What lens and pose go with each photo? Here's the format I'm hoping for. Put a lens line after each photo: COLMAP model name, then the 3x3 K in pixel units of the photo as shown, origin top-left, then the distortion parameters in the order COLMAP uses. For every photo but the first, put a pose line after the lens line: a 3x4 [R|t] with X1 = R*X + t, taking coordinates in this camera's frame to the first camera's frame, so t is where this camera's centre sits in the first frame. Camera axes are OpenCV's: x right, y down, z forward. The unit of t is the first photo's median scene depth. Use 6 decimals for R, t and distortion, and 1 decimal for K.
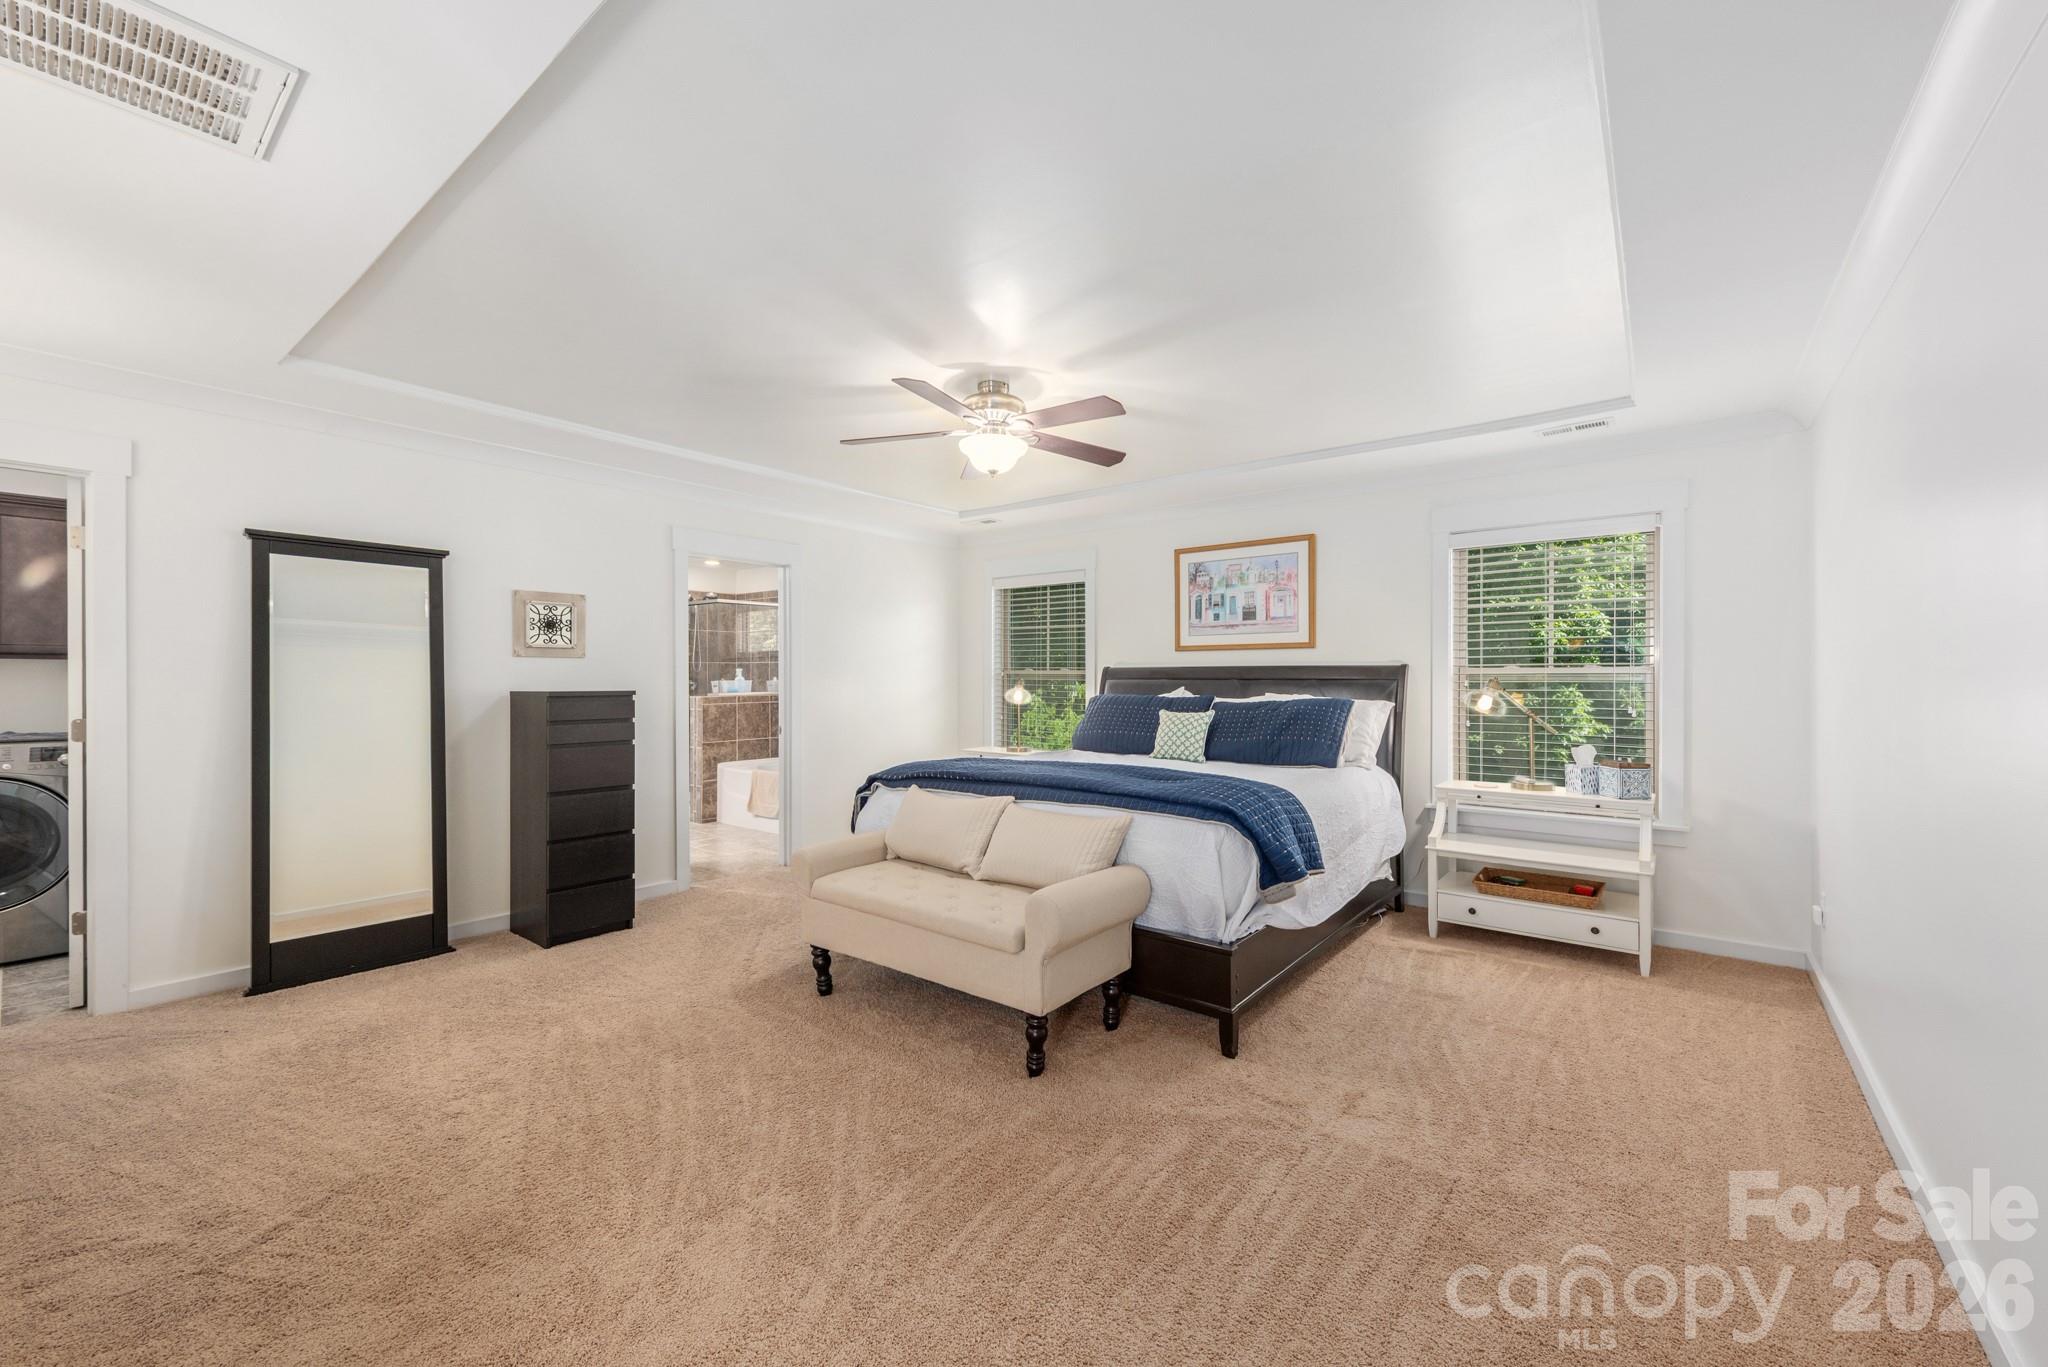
lens RADIAL K [[799.3, 0, 1036.6], [0, 799.3, 683.2], [0, 0, 1]] dist [0.010288, -0.002437]
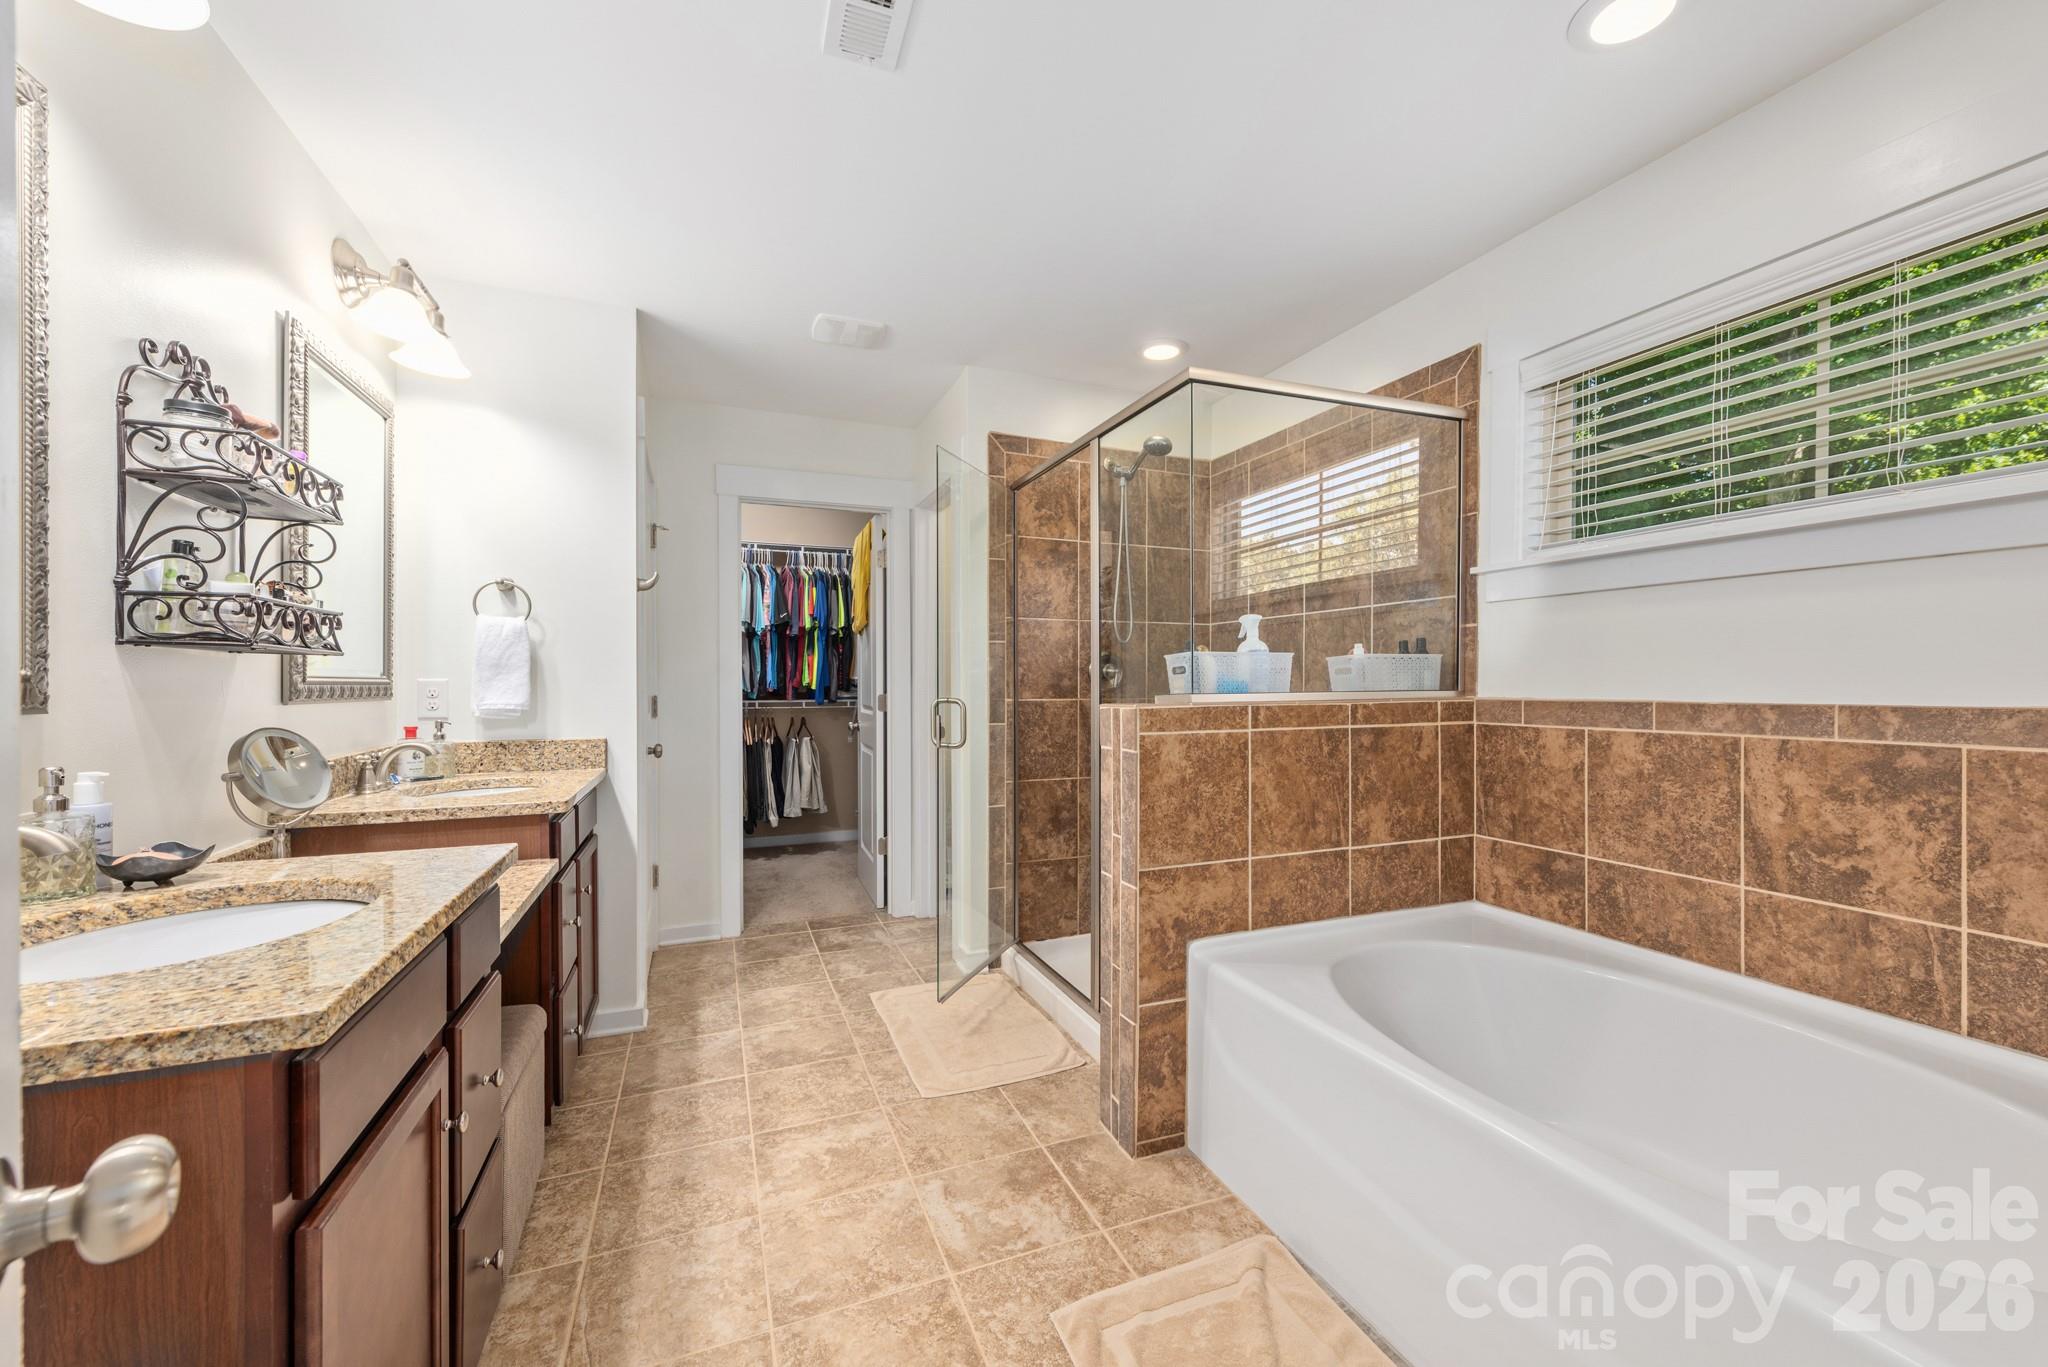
lens RADIAL K [[799.3, 0, 1035.6], [0, 799.3, 682.6], [0, 0, 1]] dist [0.010288, -0.002437]
pose [[0.872746, 0.001781, -0.488172, -0.306768], [-0.003981, 0.999986, -0.003468, 0.009302], [0.488159, 0.004970, 0.872741, 0.723579]]
